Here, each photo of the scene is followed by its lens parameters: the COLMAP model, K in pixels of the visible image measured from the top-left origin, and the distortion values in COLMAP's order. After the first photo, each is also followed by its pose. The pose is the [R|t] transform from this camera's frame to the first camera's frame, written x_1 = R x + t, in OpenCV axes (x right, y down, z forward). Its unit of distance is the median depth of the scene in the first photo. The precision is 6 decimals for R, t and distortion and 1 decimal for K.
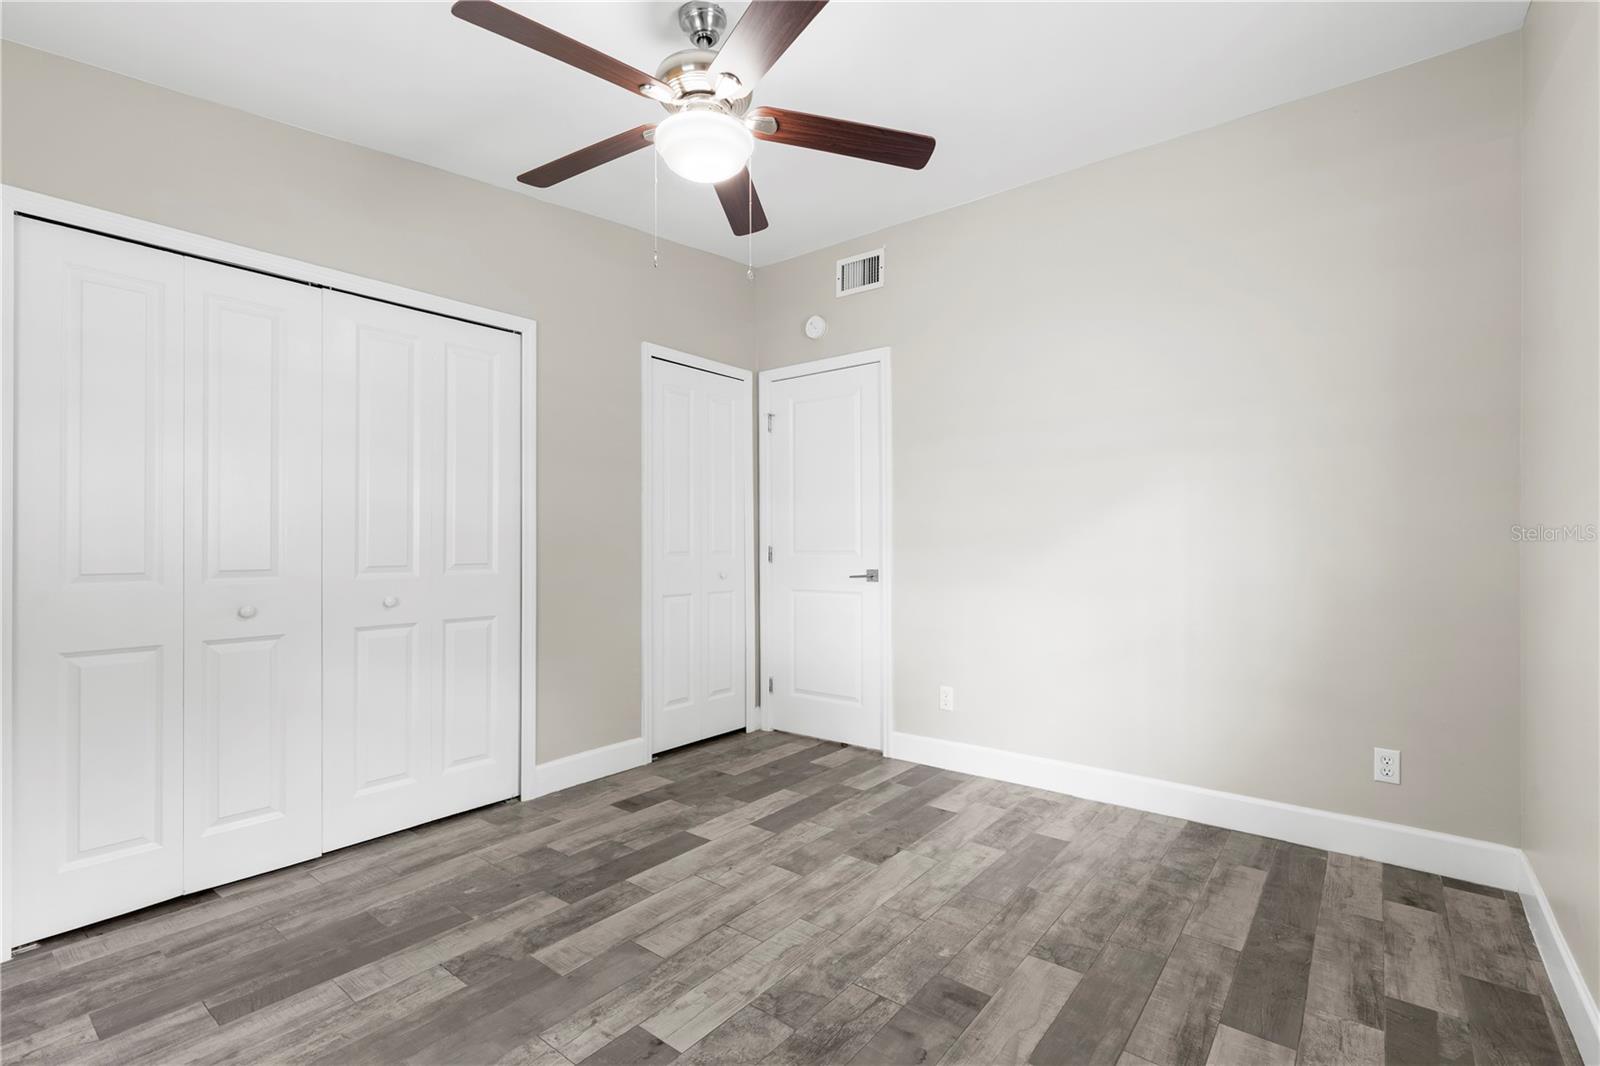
lens RADIAL K [[729.5, 0, 799.9], [0, 729.5, 536.2], [0, 0, 1]] dist [0.003544, -0.002985]
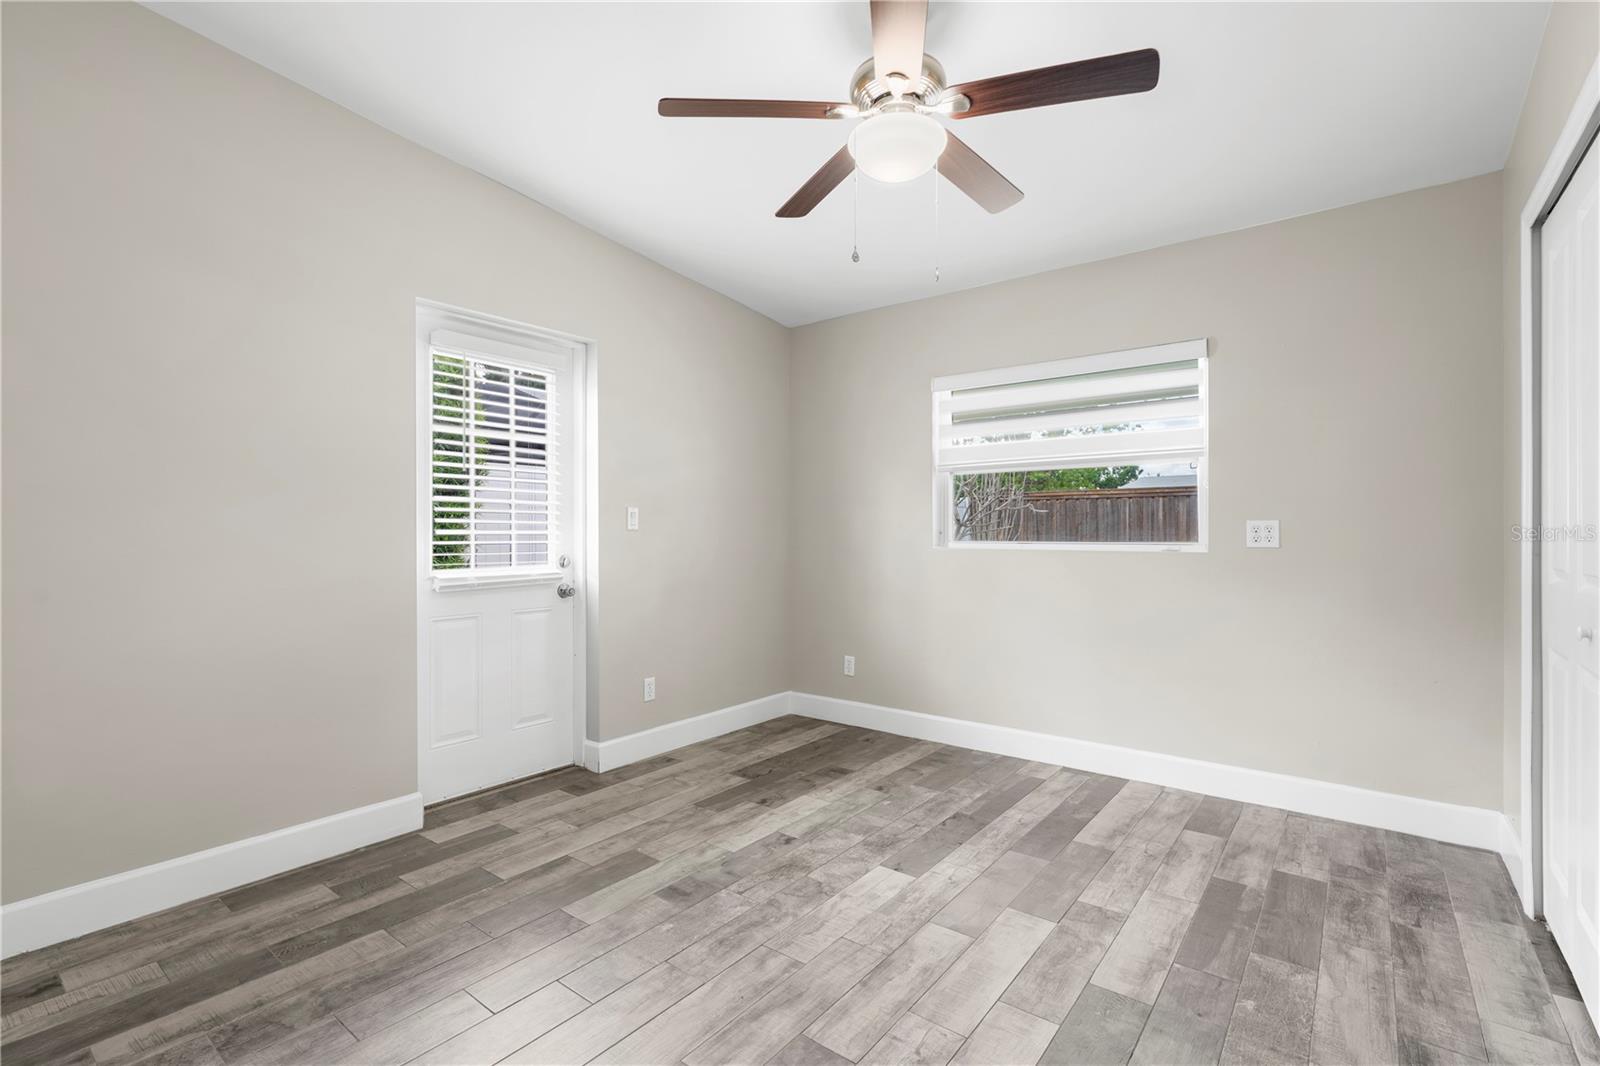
lens RADIAL K [[729.5, 0, 799.7], [0, 729.5, 535.0], [0, 0, 1]] dist [0.003544, -0.002985]
pose [[-0.999956, 0.003021, -0.008869, 0.014740], [0.003080, 0.999973, -0.006657, 0.012508], [0.008849, -0.006684, -0.999939, 2.064630]]
